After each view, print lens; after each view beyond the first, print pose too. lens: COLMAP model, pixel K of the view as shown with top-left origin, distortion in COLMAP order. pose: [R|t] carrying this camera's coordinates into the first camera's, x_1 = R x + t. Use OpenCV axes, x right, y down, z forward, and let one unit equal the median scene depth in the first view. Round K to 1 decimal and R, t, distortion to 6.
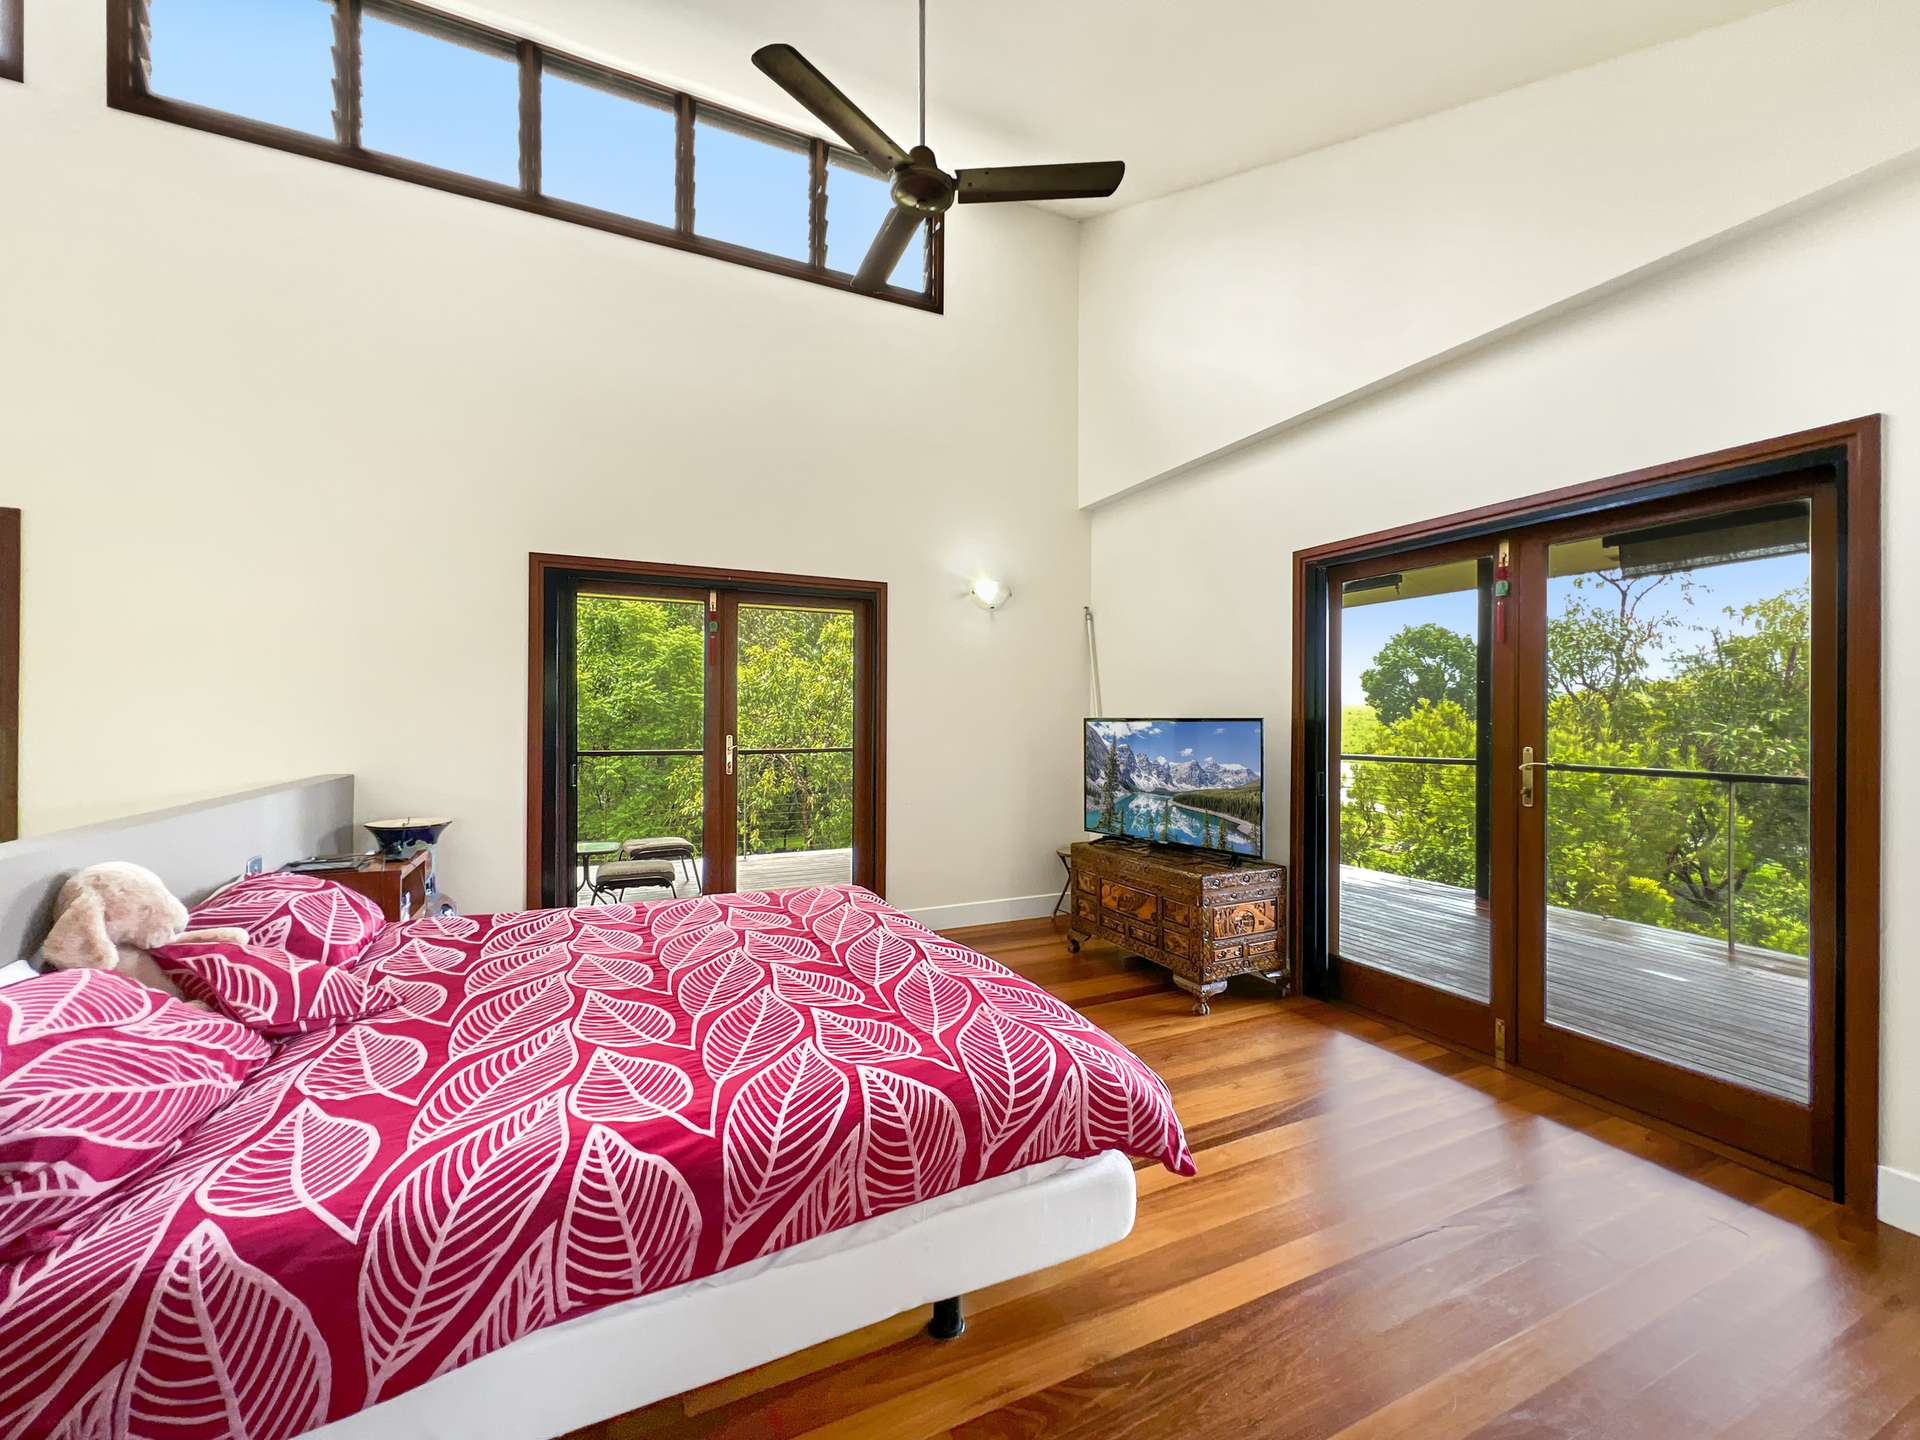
lens RADIAL K [[762.9, 0, 962.8], [0, 762.9, 712.1], [0, 0, 1]] dist [0.002875, 0.000193]
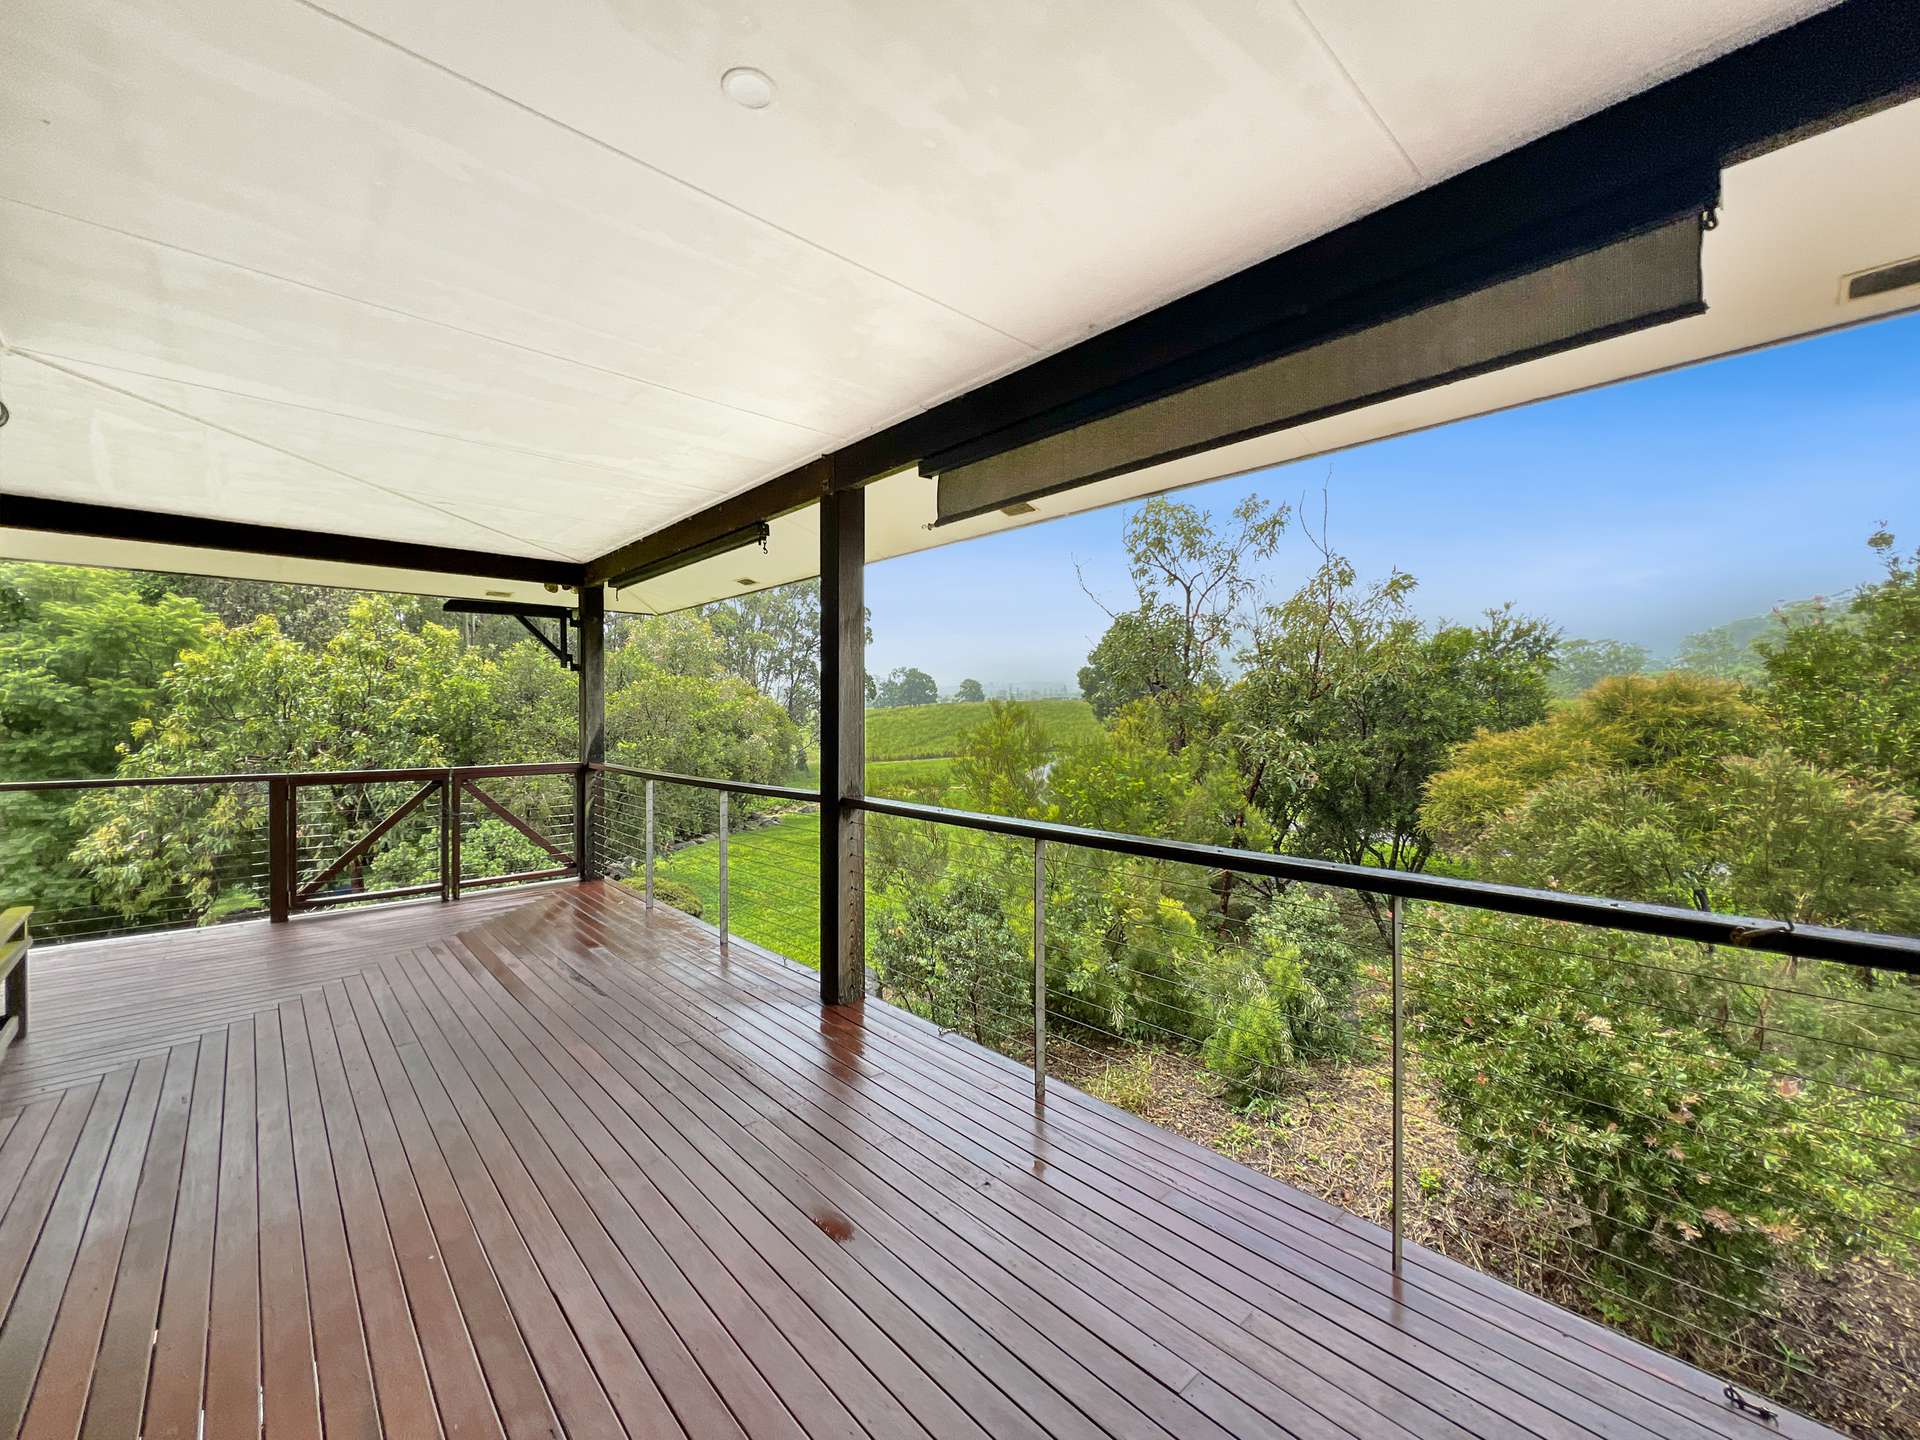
lens RADIAL K [[775.5, 0, 961.7], [0, 775.5, 729.7], [0, 0, 1]] dist [-0.001878, -0.000700]
pose [[0.952154, -0.010822, 0.305428, 0.162563], [0.002197, 0.999589, 0.028570, -0.004762], [-0.305612, -0.026532, 0.951786, 0.089134]]
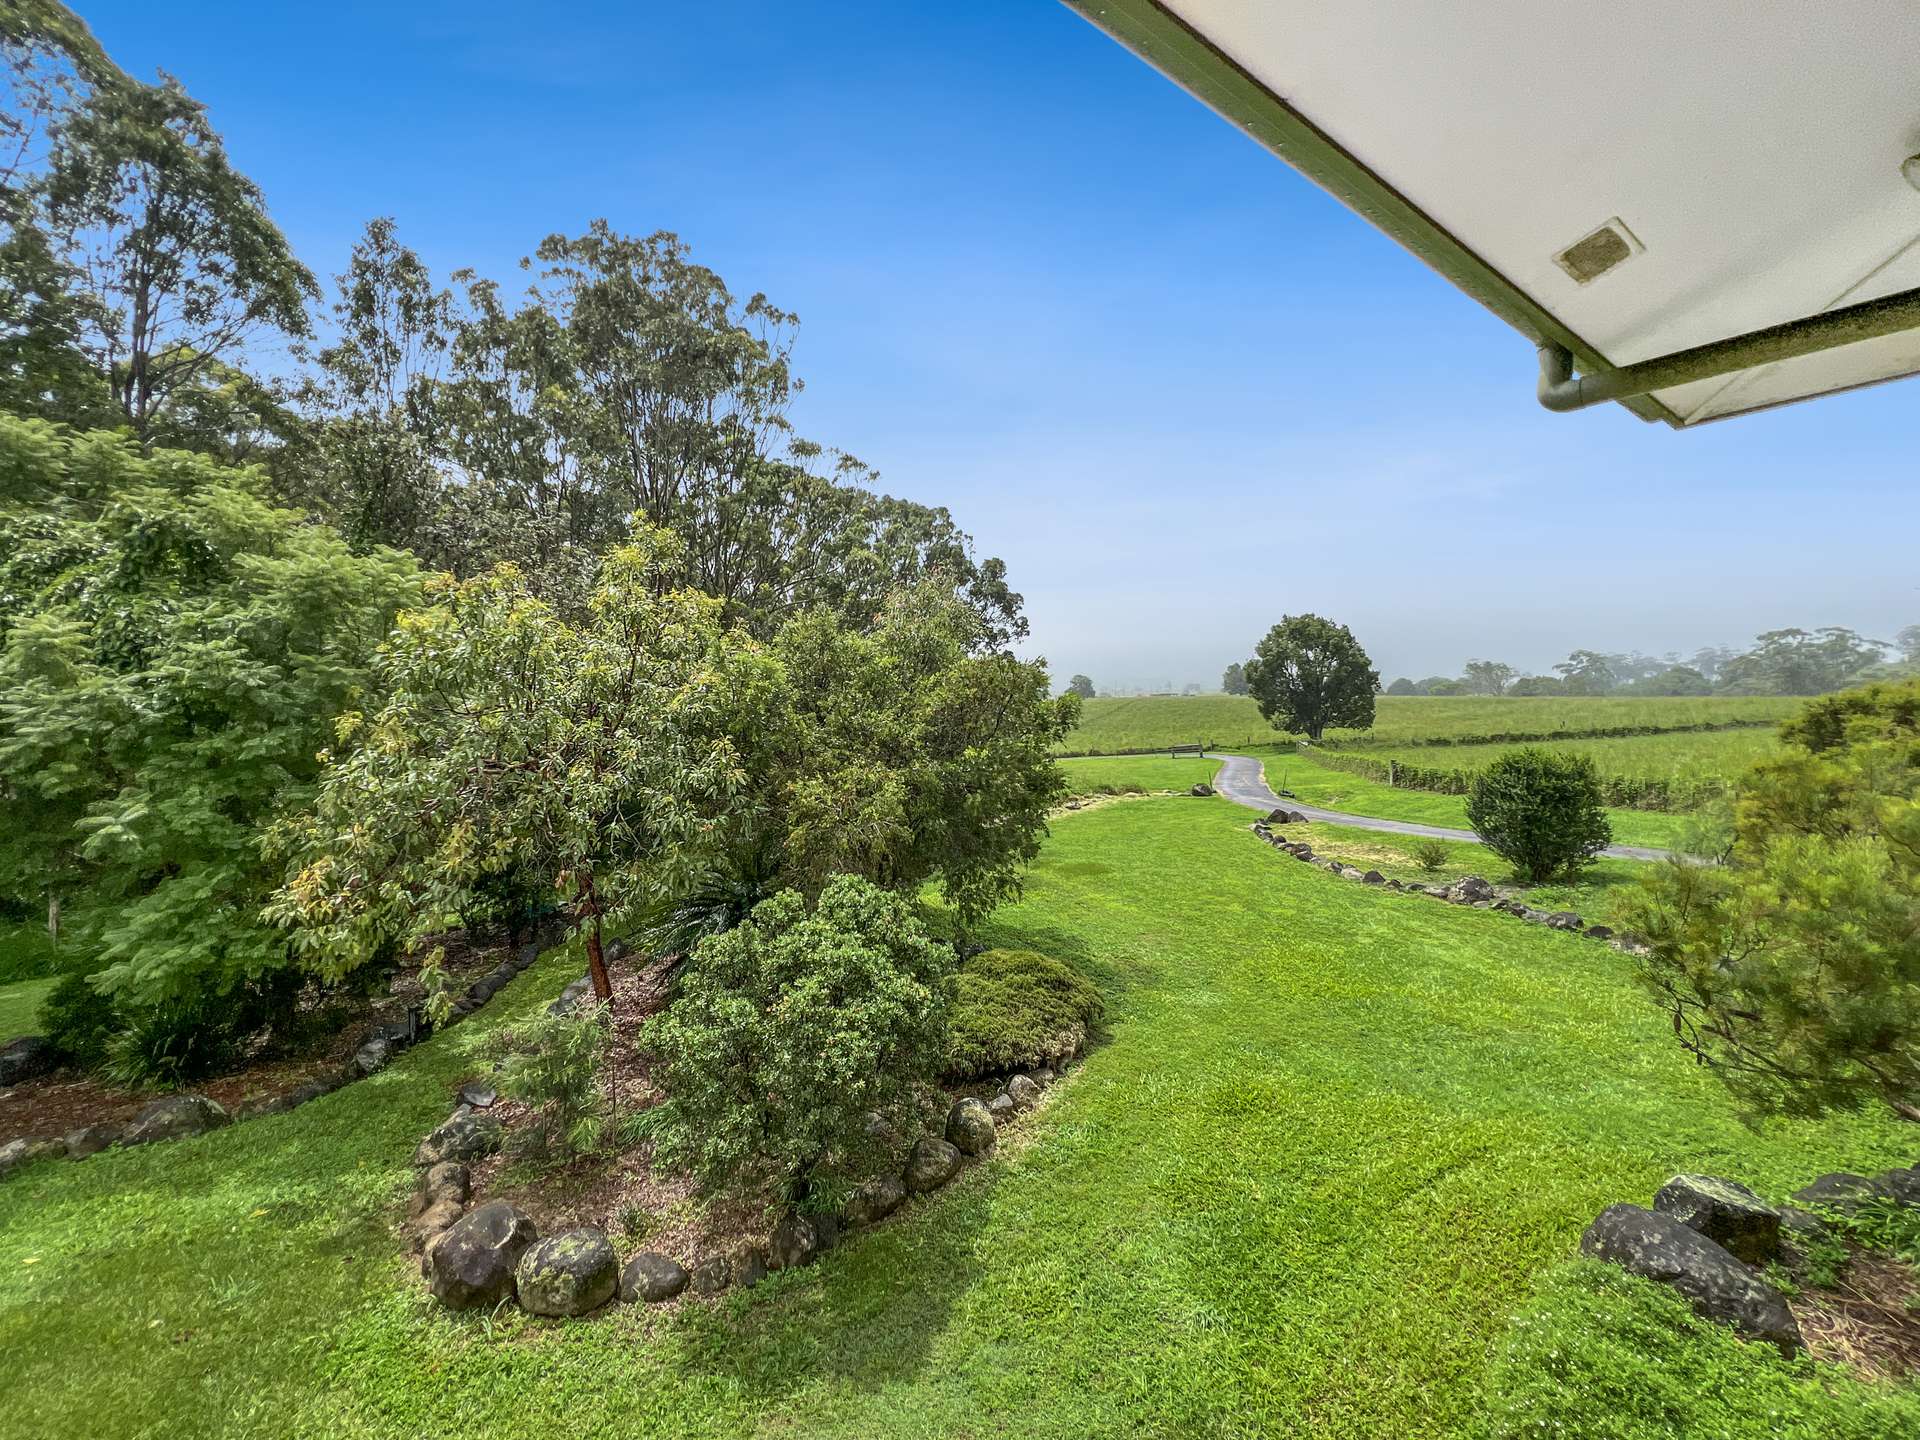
lens RADIAL K [[771.0, 0, 948.5], [0, 771.0, 723.8], [0, 0, 1]] dist [0.010242, -0.000324]
pose [[0.986499, -0.000505, 0.163768, -0.029519], [-0.003856, 0.999646, 0.026312, -0.002126], [-0.163723, -0.026588, 0.986148, 0.420853]]
